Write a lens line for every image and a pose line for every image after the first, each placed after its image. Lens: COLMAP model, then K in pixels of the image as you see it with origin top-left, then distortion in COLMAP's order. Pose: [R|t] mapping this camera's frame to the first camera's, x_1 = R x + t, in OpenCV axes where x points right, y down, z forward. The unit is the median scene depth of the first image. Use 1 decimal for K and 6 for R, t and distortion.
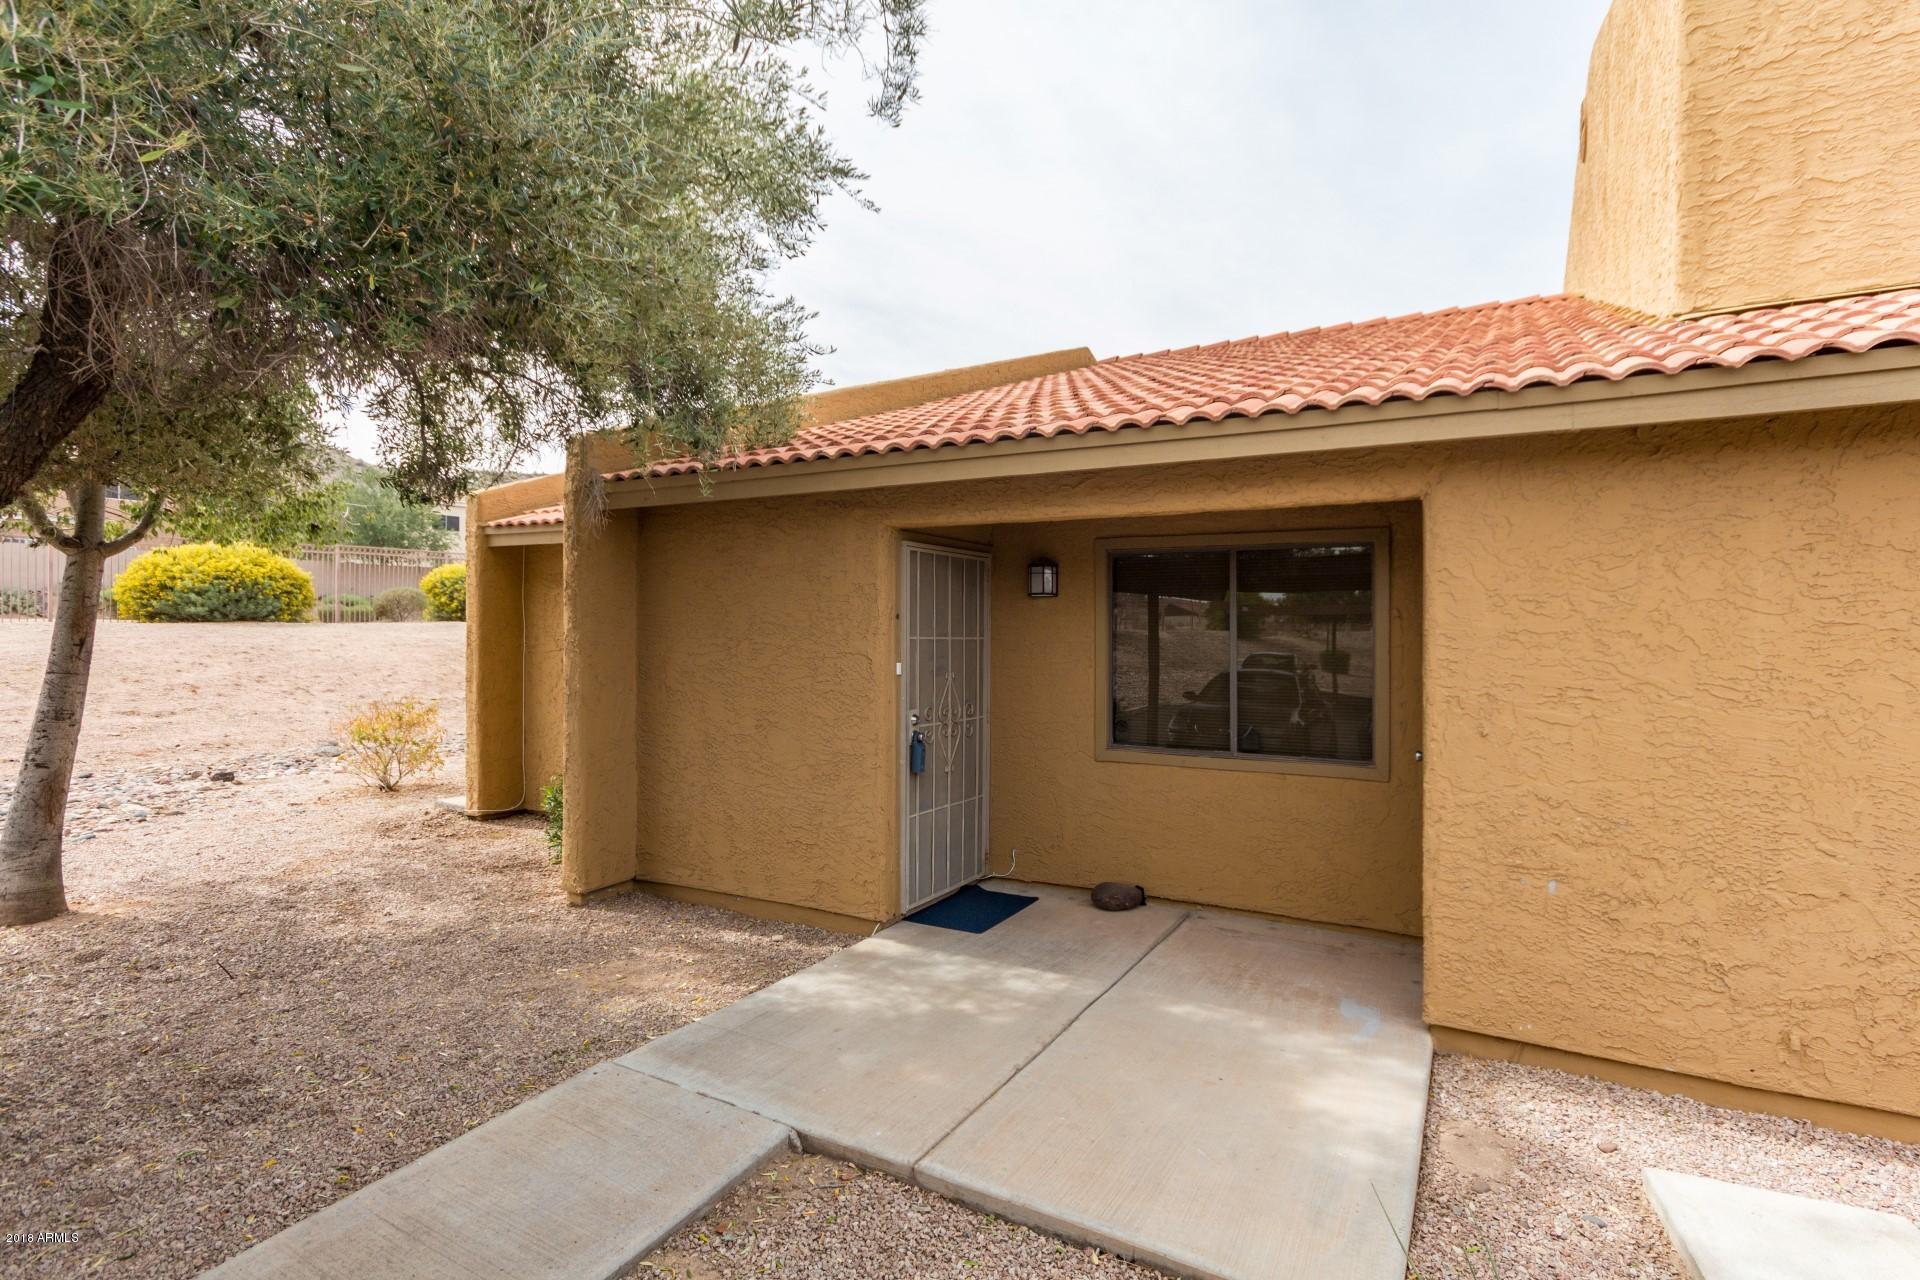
lens RADIAL K [[894.0, 0, 941.1], [0, 894.0, 644.3], [0, 0, 1]] dist [0.006103, 0.000372]
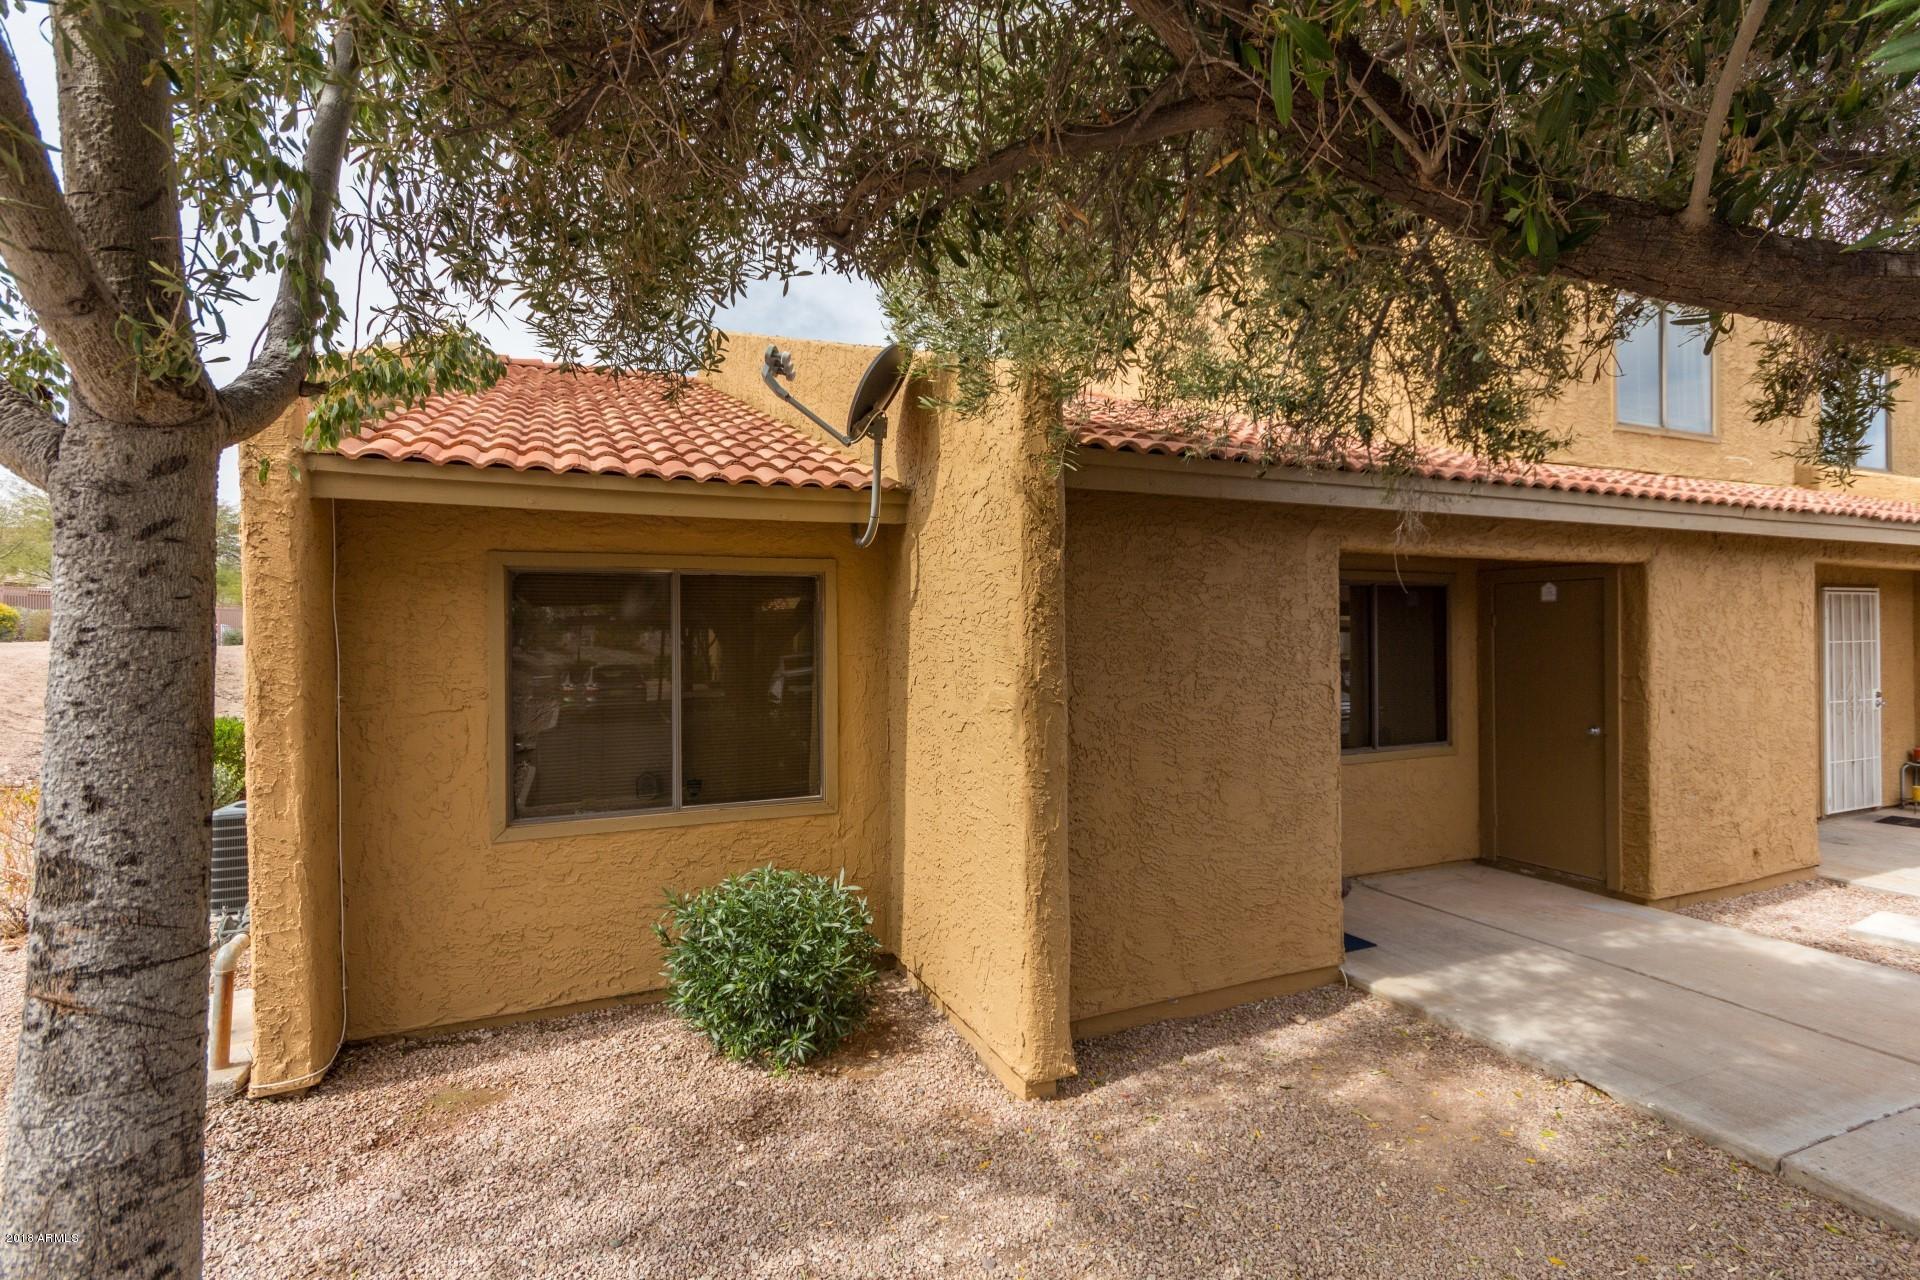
lens RADIAL K [[894.0, 0, 947.9], [0, 894.0, 625.5], [0, 0, 1]] dist [0.006103, 0.000372]
pose [[0.629934, -0.006740, 0.776620, -1.201299], [0.023109, 0.999682, -0.010068, -0.055116], [-0.776305, 0.024289, 0.629889, 0.817802]]
